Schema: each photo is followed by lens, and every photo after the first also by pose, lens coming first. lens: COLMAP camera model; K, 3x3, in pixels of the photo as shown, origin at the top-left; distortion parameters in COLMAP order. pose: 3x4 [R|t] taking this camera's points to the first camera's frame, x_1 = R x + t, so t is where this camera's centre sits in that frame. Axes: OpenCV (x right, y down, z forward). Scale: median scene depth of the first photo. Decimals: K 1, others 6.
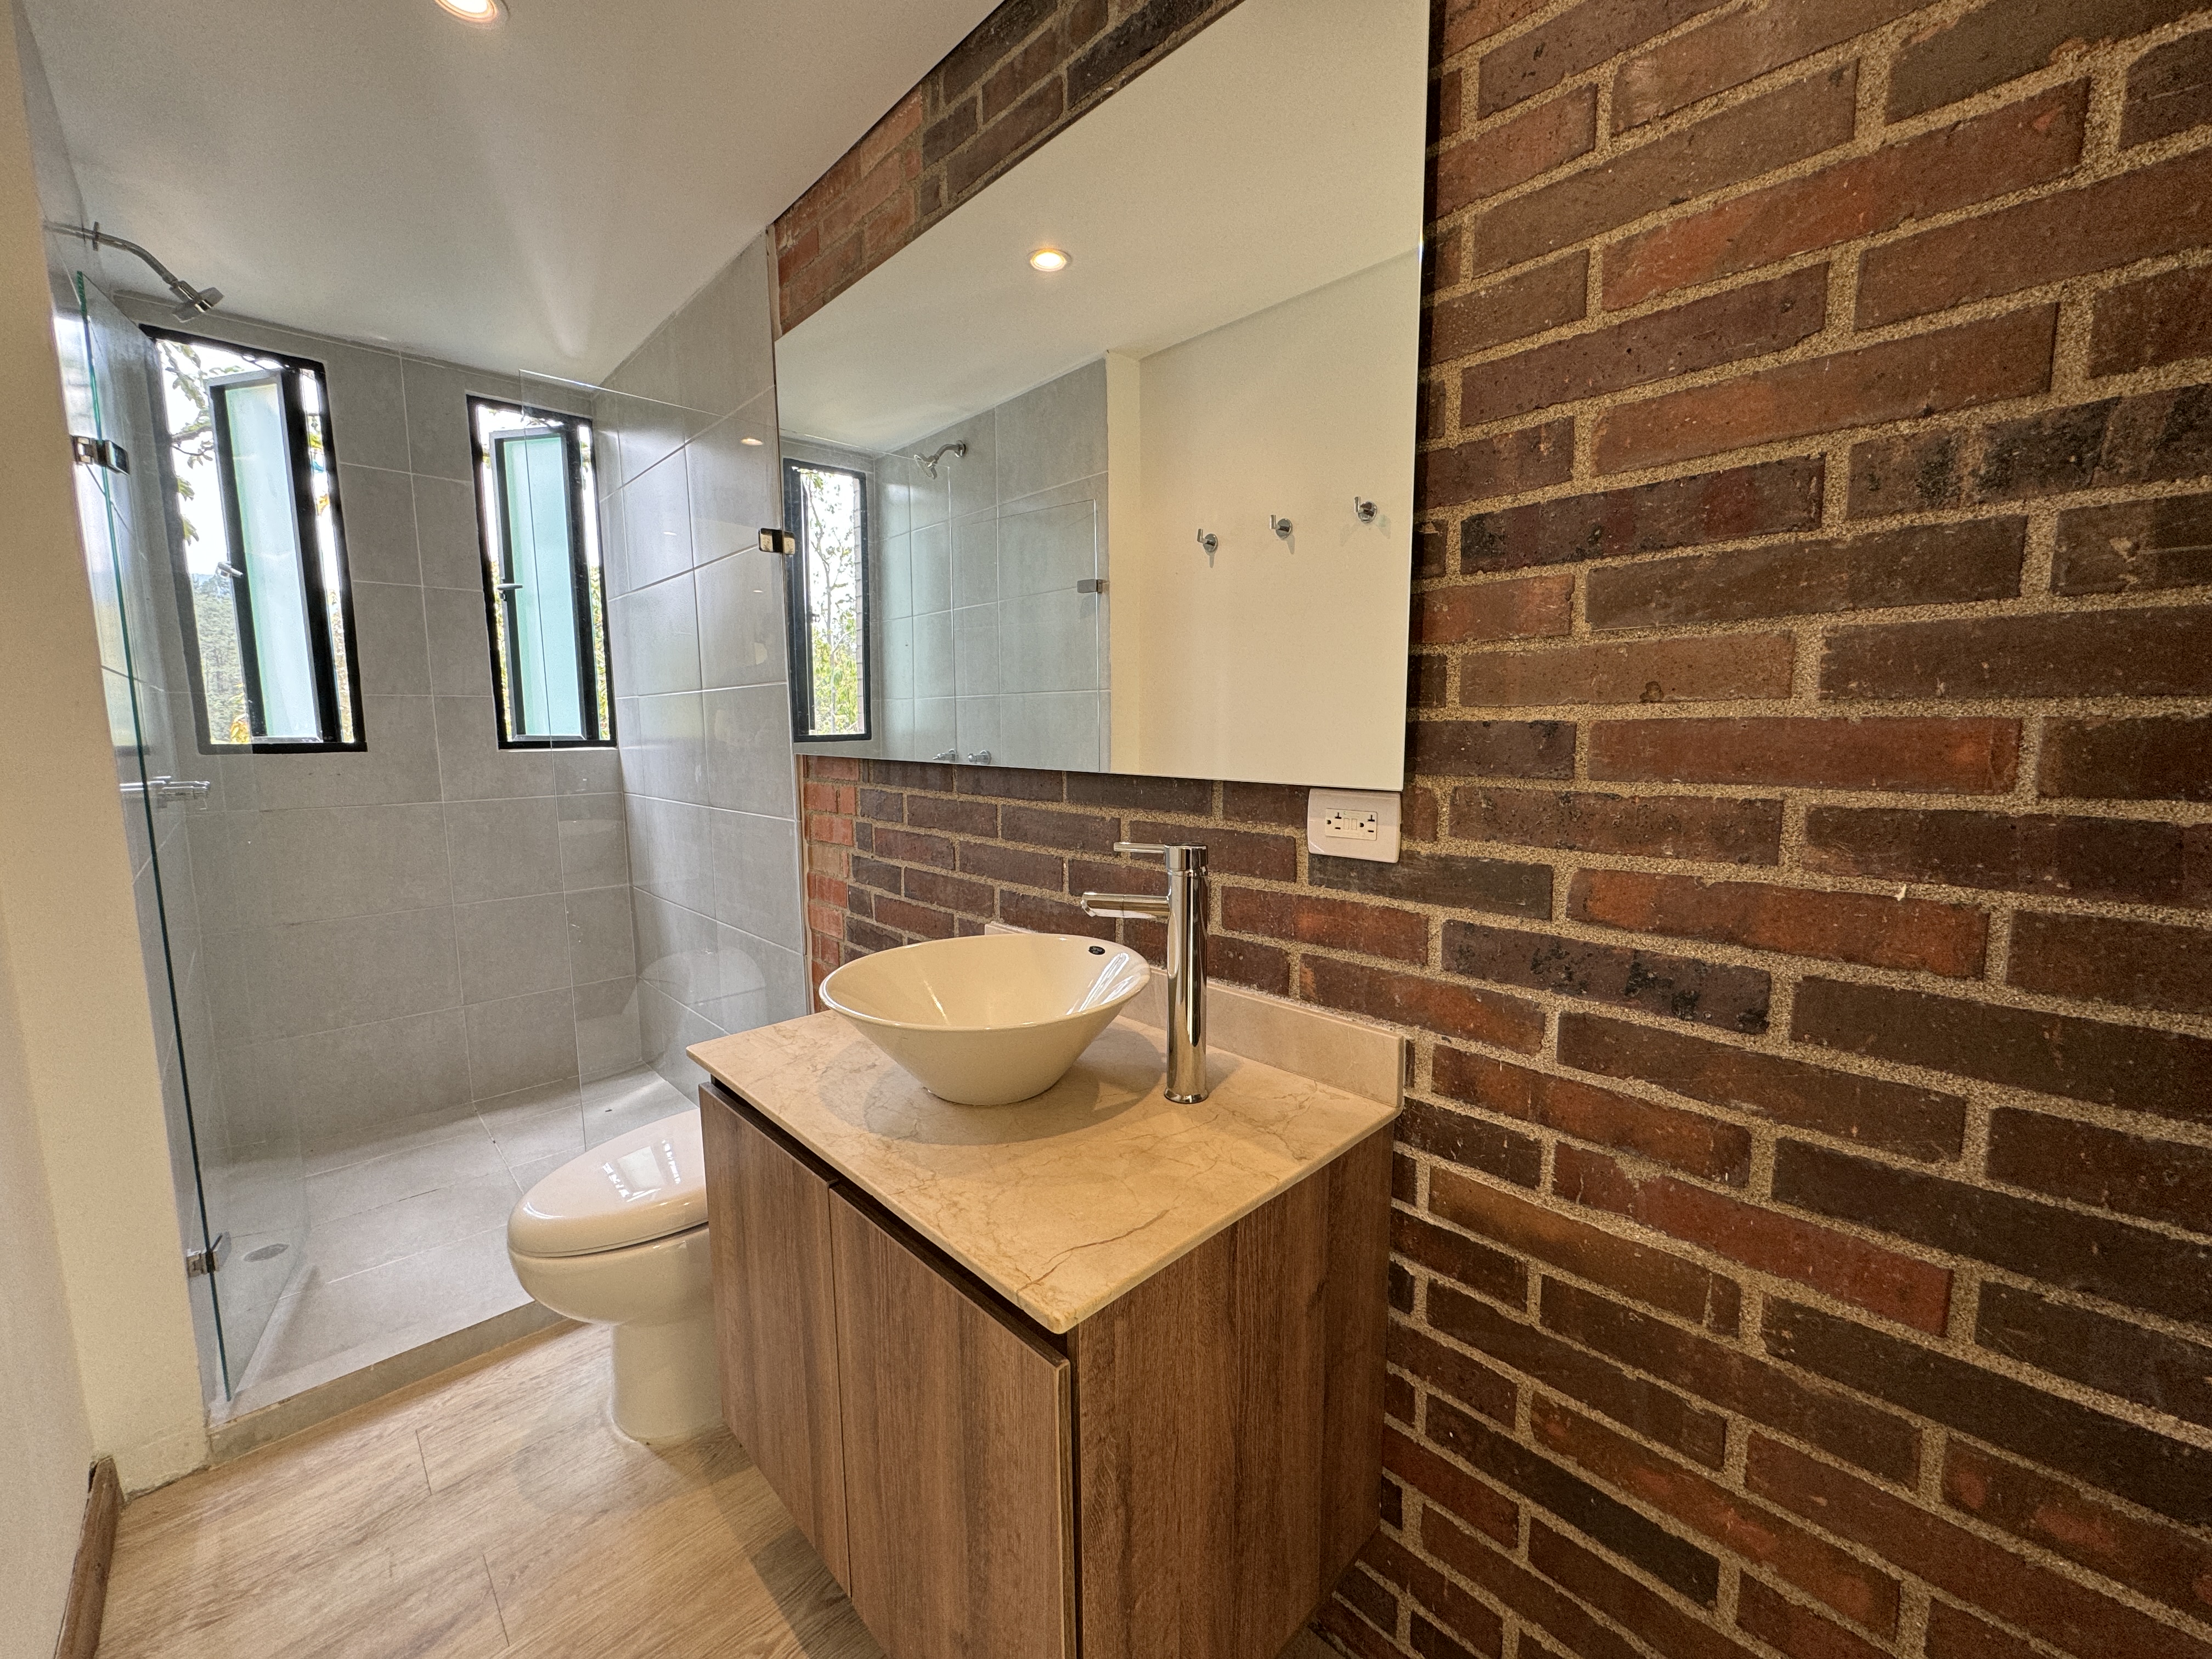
lens RADIAL K [[882.3, 0, 1107.3], [0, 882.3, 825.2], [0, 0, 1]] dist [-0.002684, -0.000410]
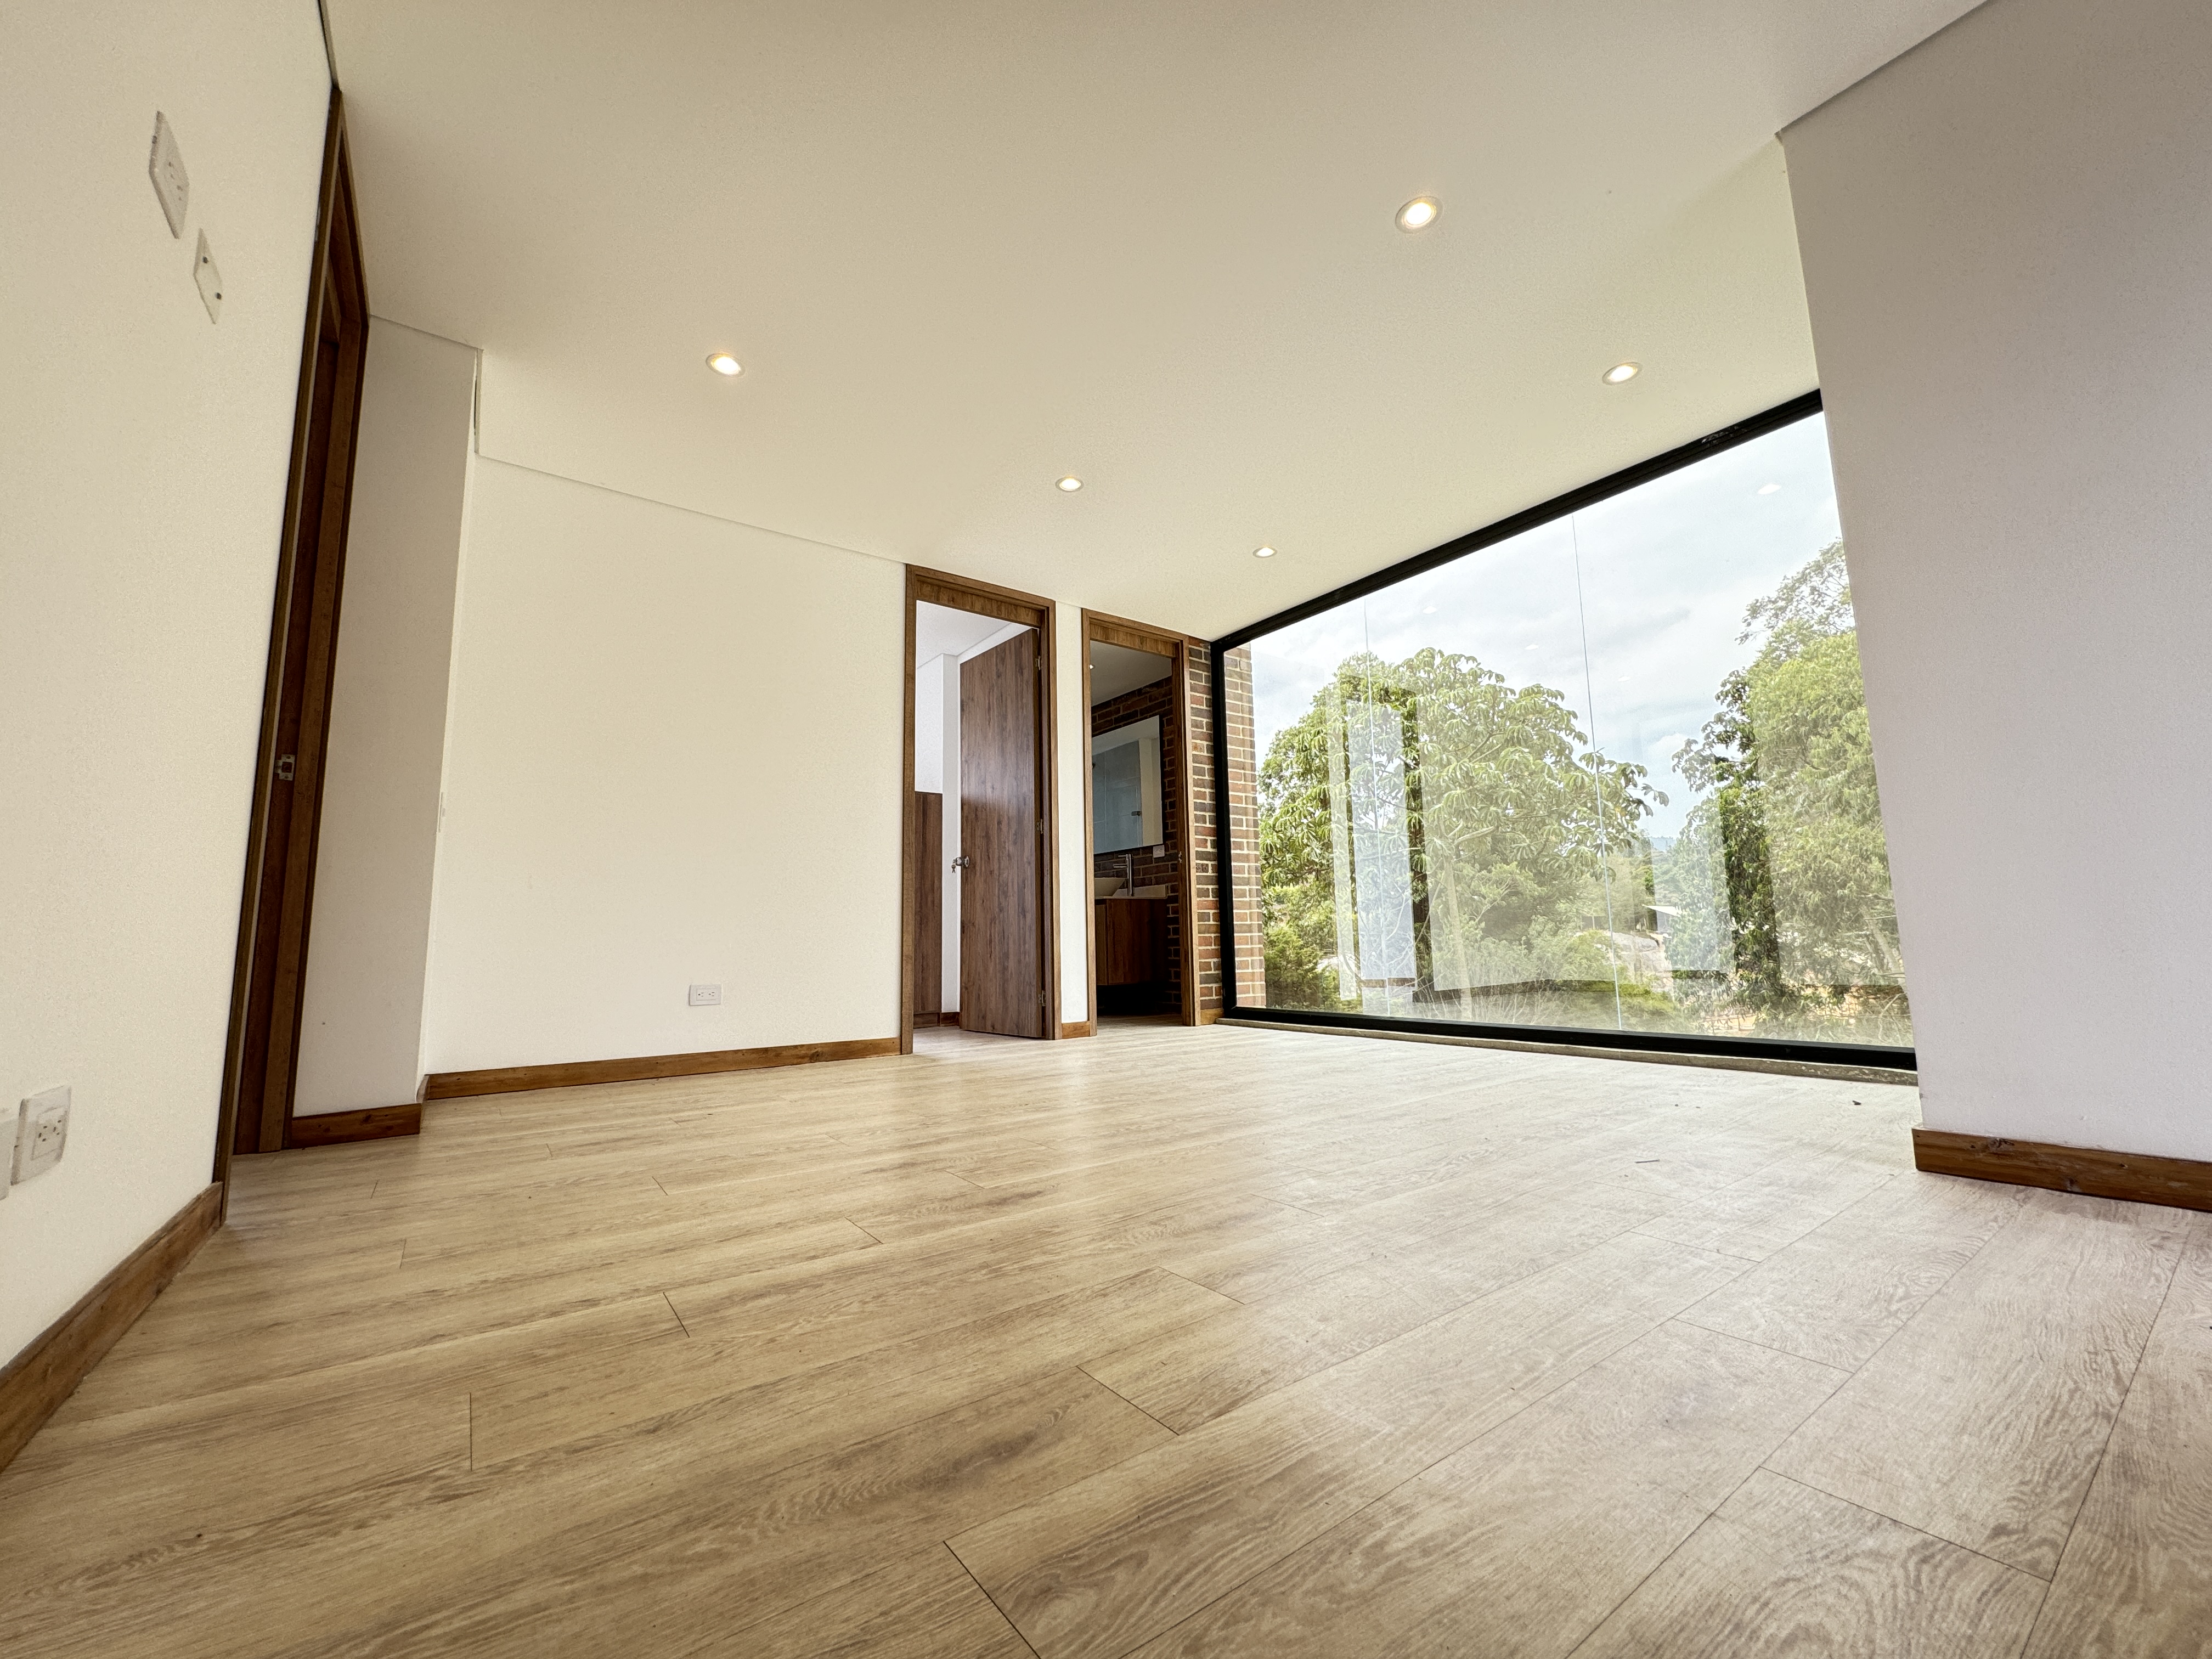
lens RADIAL K [[882.3, 0, 1103.5], [0, 882.3, 829.3], [0, 0, 1]] dist [-0.002684, -0.000410]
pose [[0.990027, -0.032687, -0.137031, 0.686221], [-0.002735, 0.968066, -0.250681, 1.242389], [0.140850, 0.248556, 0.958322, -4.362714]]
